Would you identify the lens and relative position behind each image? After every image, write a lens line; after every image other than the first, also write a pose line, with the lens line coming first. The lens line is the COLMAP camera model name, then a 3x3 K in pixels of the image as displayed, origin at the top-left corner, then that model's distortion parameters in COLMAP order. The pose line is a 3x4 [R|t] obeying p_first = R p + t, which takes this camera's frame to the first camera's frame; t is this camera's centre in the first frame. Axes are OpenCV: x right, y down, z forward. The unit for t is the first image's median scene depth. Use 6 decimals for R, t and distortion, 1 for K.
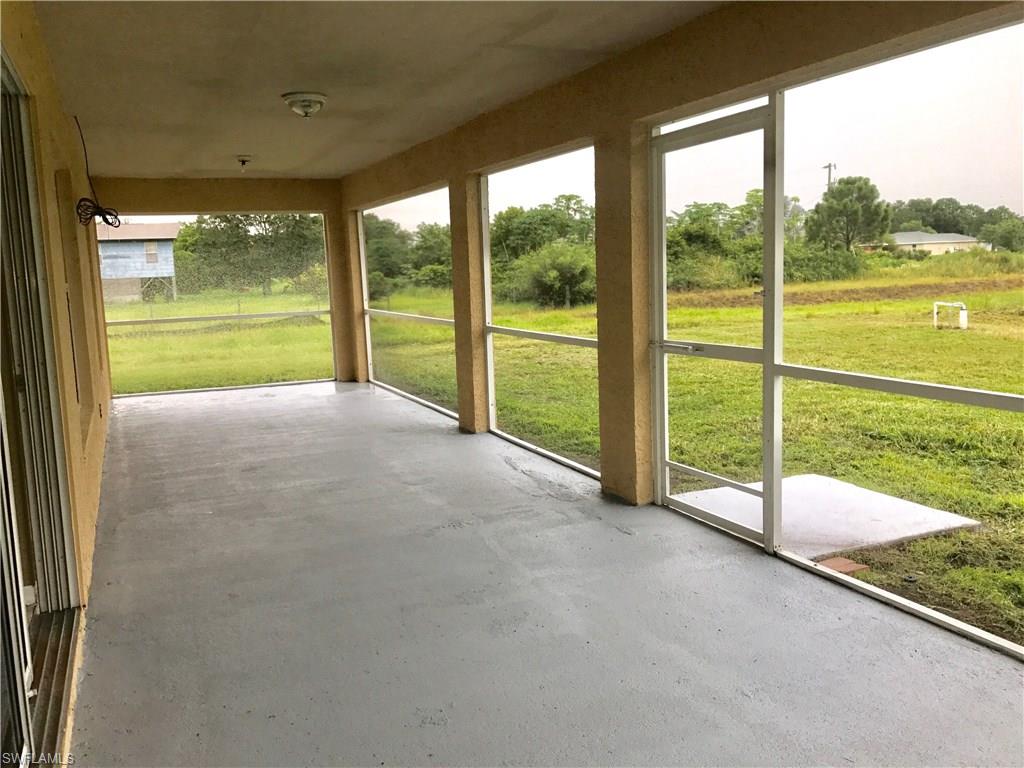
lens RADIAL K [[836.9, 0, 509.8], [0, 836.9, 383.7], [0, 0, 1]] dist [0.035824, -0.057836]
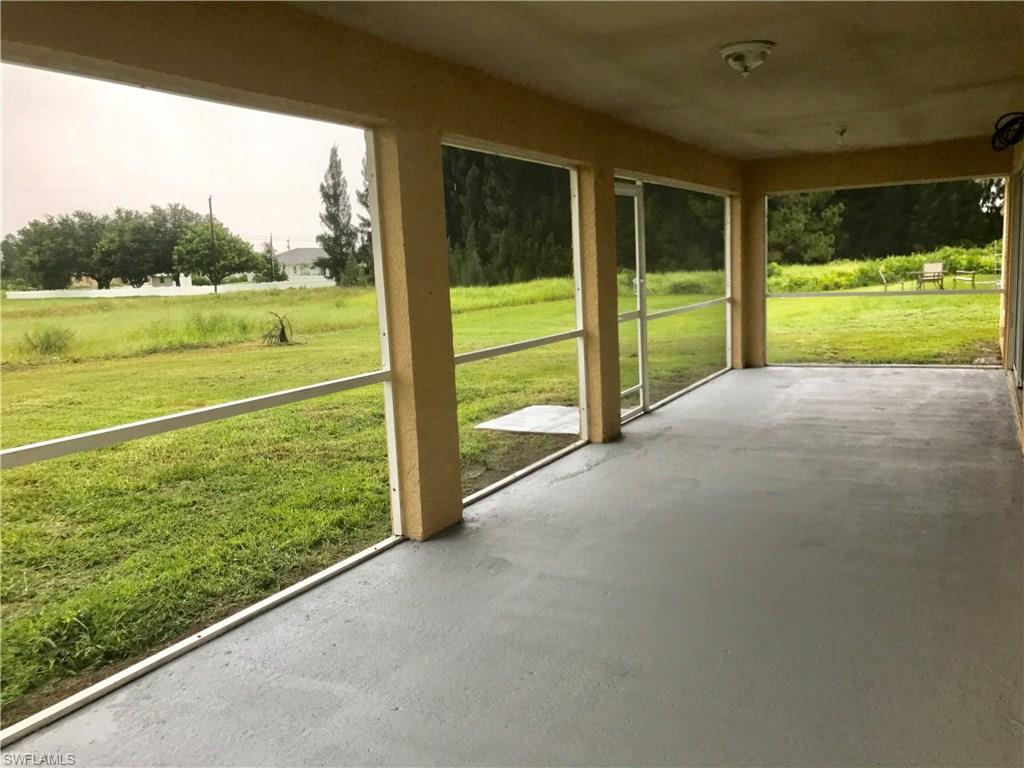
lens RADIAL K [[836.9, 0, 510.2], [0, 836.9, 383.9], [0, 0, 1]] dist [0.035824, -0.057836]
pose [[-0.573805, -0.035297, 0.818231, -0.900877], [0.179942, 0.969225, 0.168000, -0.219640], [-0.798980, 0.243633, -0.549794, 1.905971]]
